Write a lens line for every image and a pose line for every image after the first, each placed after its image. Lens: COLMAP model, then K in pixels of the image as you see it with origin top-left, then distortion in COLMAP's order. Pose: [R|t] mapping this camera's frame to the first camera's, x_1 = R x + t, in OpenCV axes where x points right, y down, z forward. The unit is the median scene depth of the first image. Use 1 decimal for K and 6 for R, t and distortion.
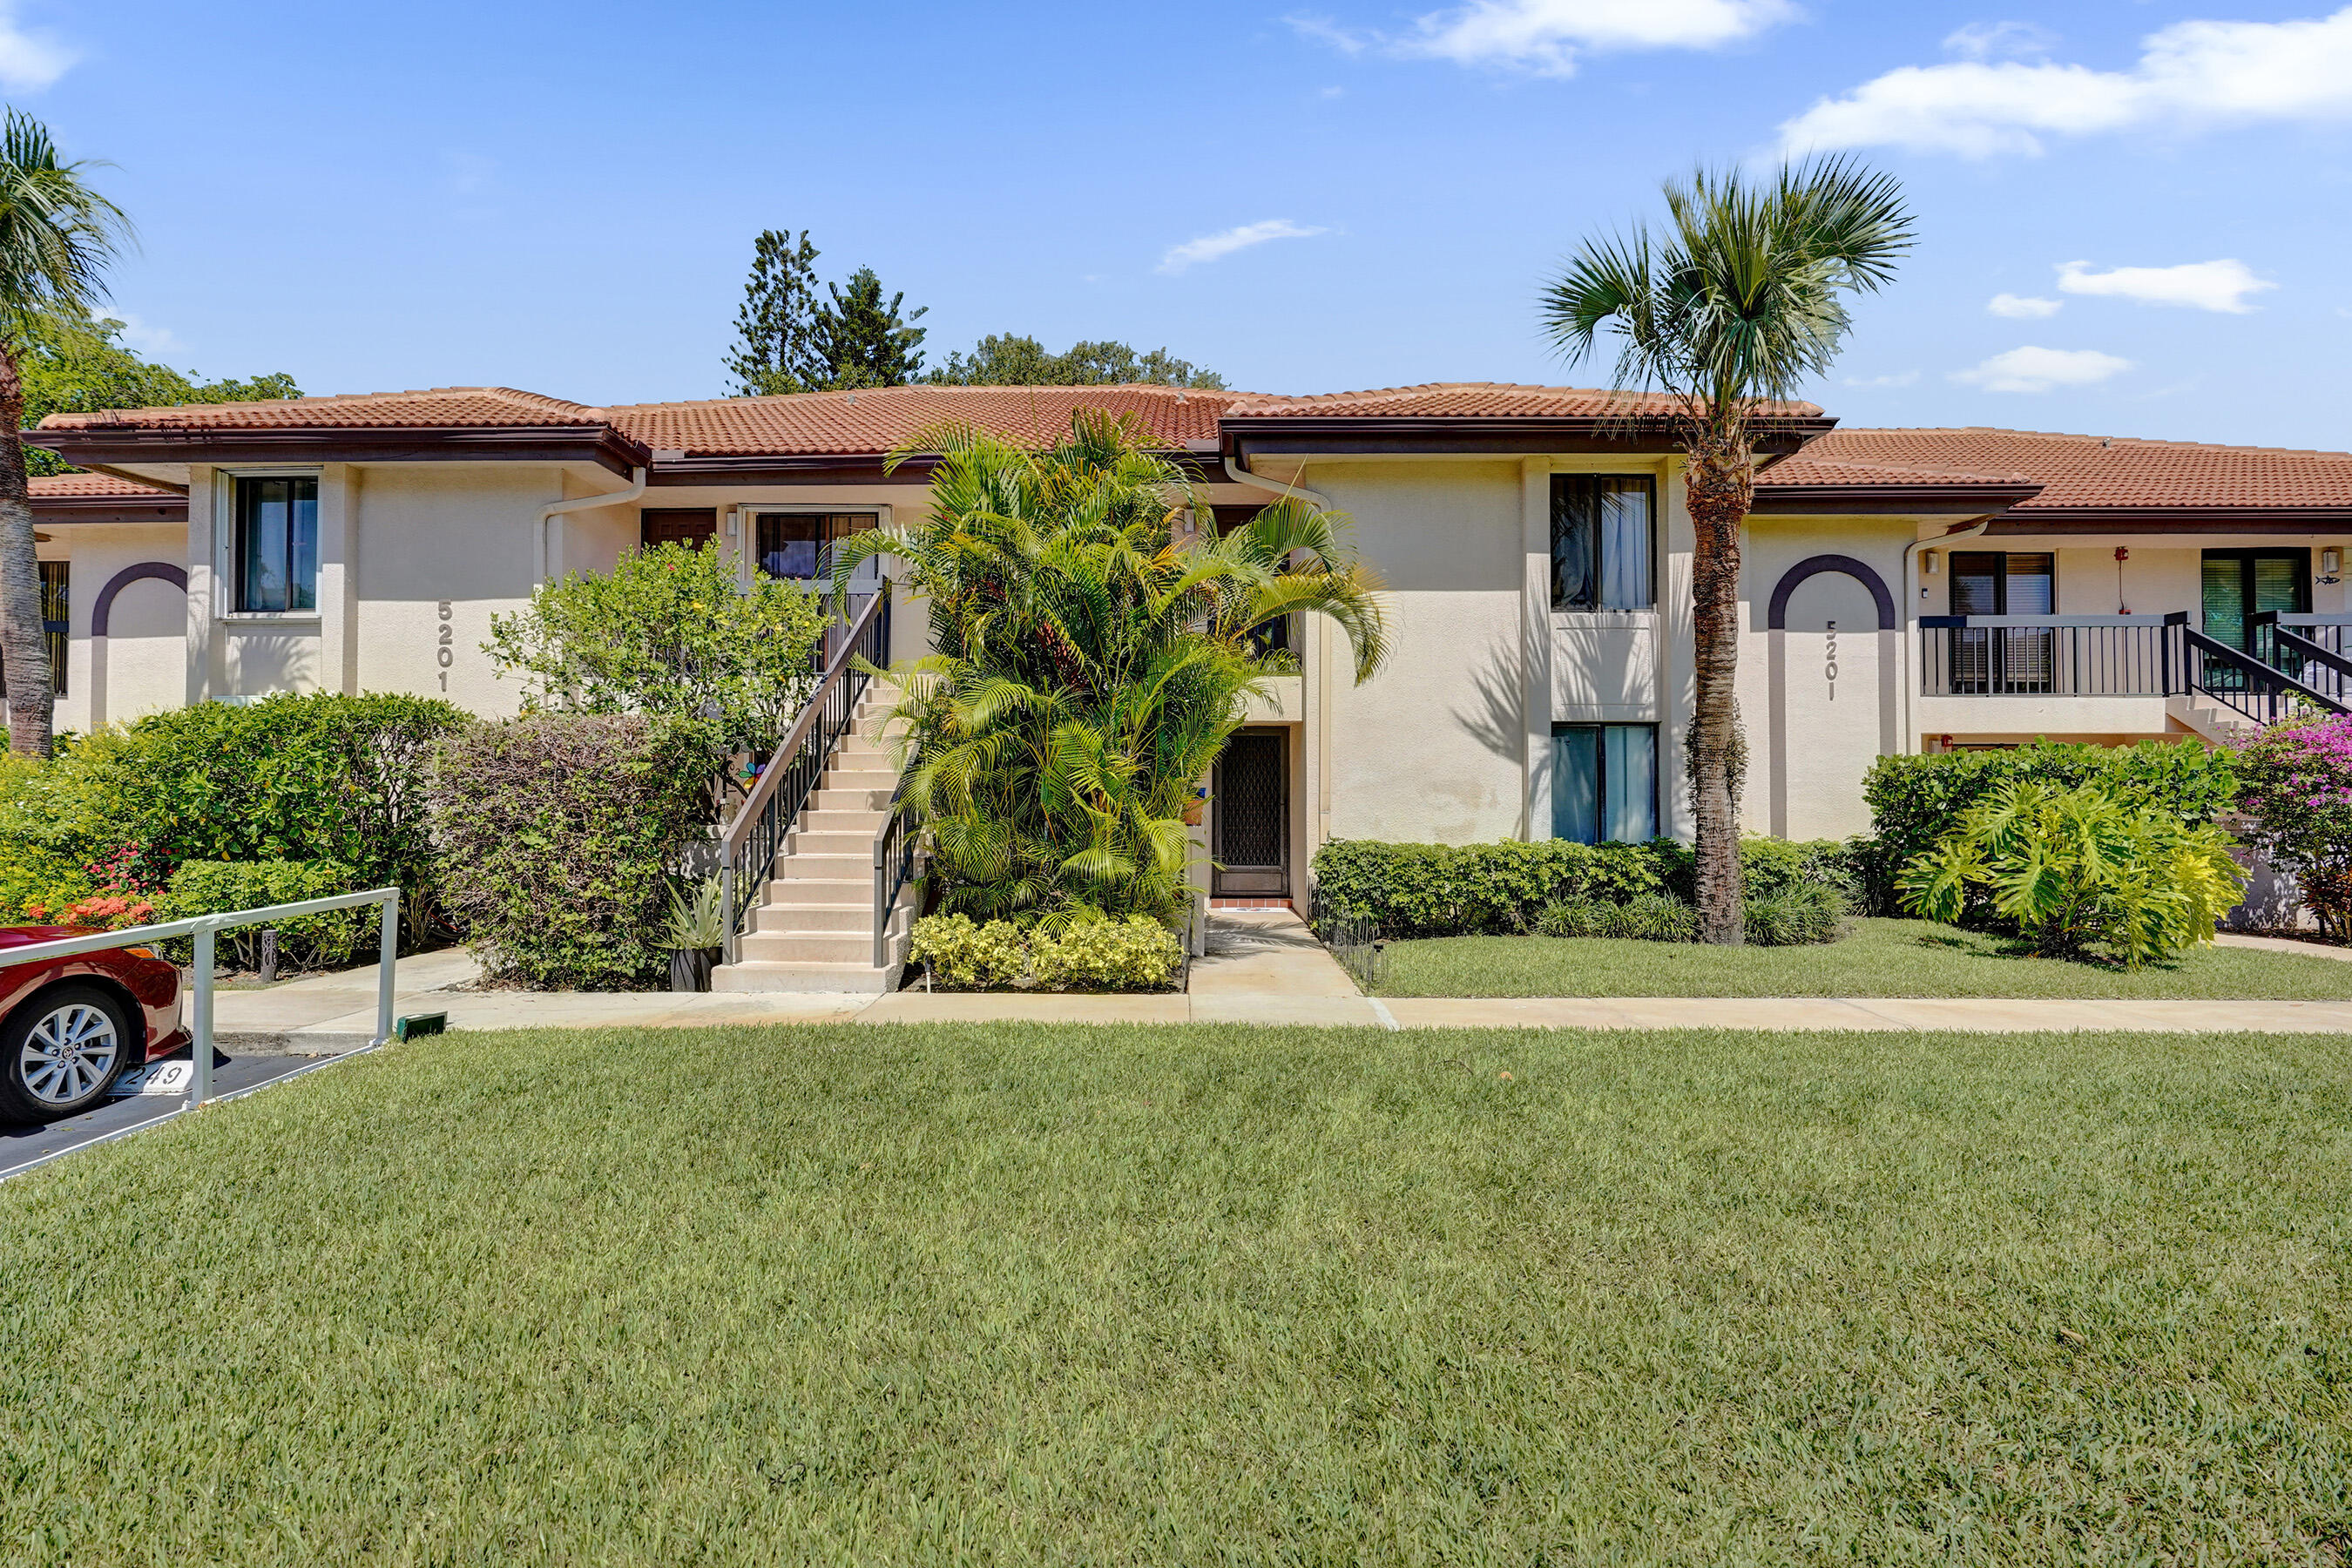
lens RADIAL K [[1109.8, 0, 1166.2], [0, 1109.8, 793.4], [0, 0, 1]] dist [-0.003581, -0.000388]
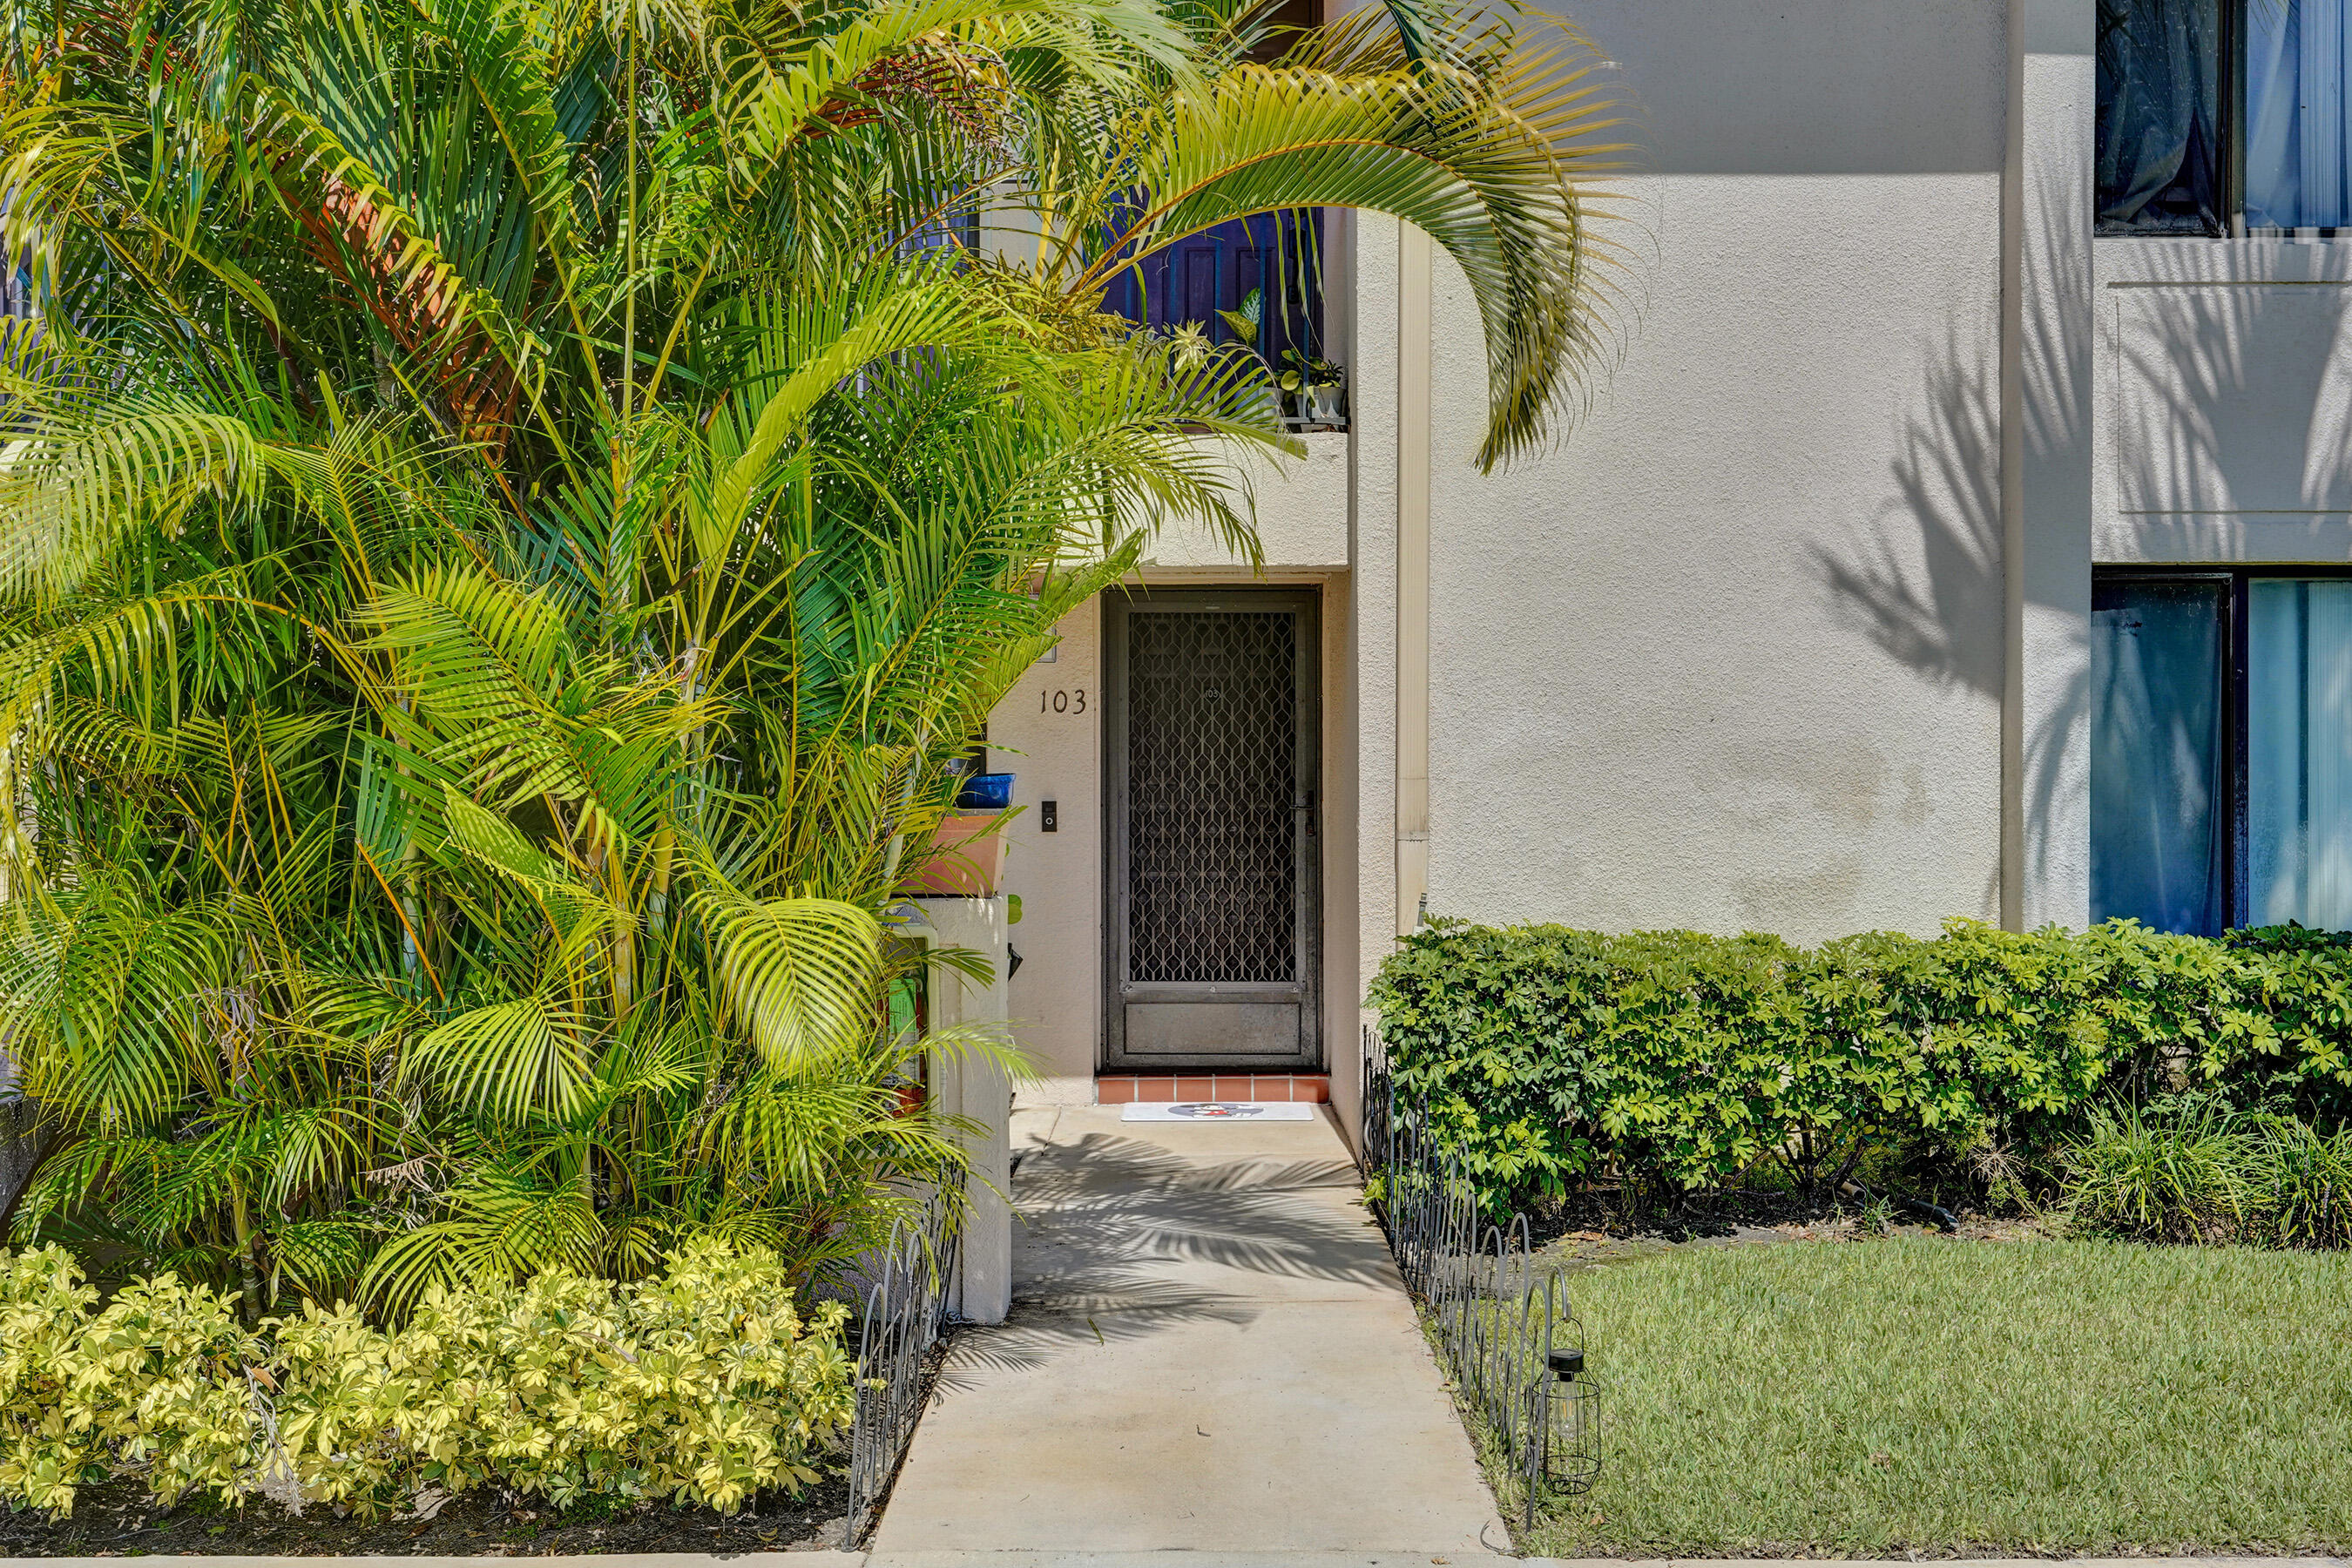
lens RADIAL K [[2244.2, 0, 1174.7], [0, 2244.2, 816.3], [0, 0, 1]] dist [0.045457, -0.000264]
pose [[0.999947, -0.003290, 0.009717, 0.068690], [0.003002, 0.999561, 0.029459, -0.010833], [-0.009809, -0.029429, 0.999519, 0.344202]]
